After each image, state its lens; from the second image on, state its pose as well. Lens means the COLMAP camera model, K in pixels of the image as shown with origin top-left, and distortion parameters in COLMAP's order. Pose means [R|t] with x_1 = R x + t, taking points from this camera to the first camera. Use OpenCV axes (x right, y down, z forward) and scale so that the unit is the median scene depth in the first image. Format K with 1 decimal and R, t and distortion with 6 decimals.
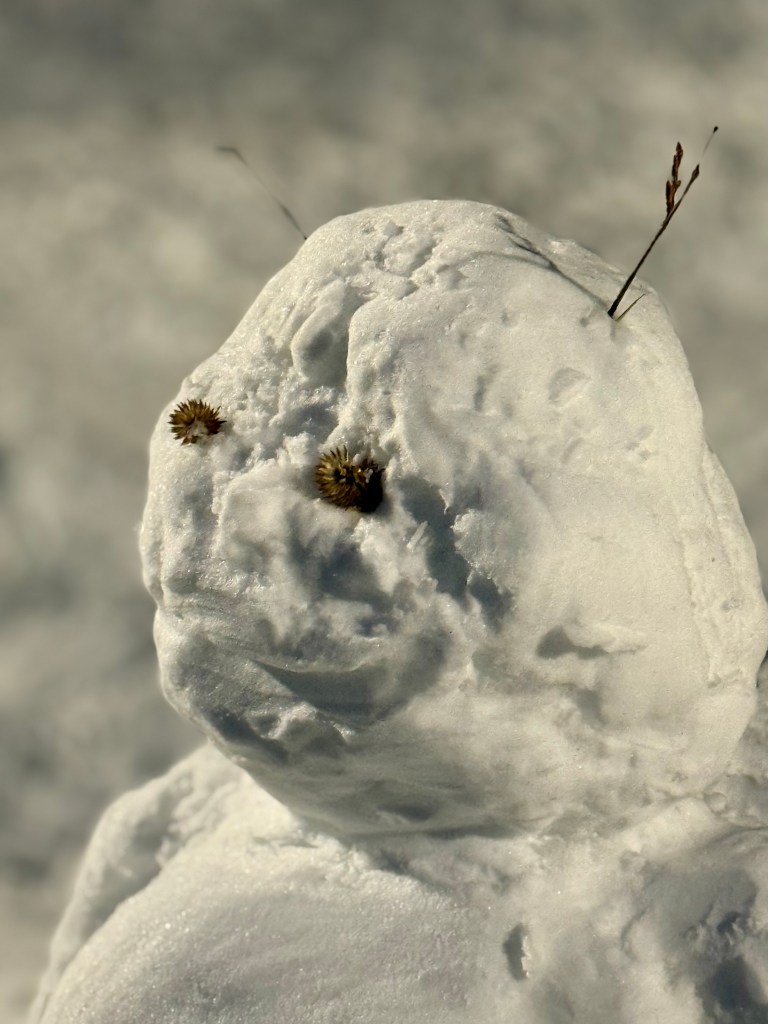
lens RADIAL K [[3264.5, 0, 384.0], [0, 3264.5, 512.0], [0, 0, 1]] dist [-0.041325, 0.287856]
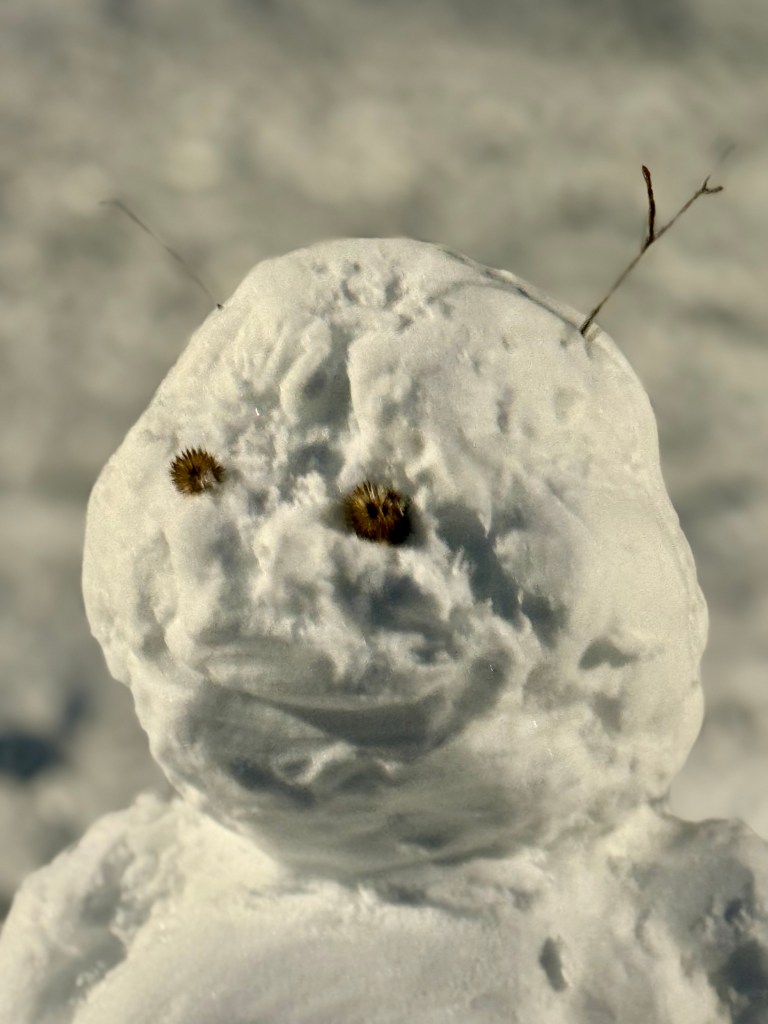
lens RADIAL K [[3264.5, 0, 384.0], [0, 3264.5, 512.0], [0, 0, 1]] dist [-0.041325, 0.287856]
pose [[0.929699, -0.081786, 0.359124, -0.366049], [0.093822, 0.995457, -0.016183, 0.006007], [-0.356170, 0.048739, 0.933149, 0.063509]]
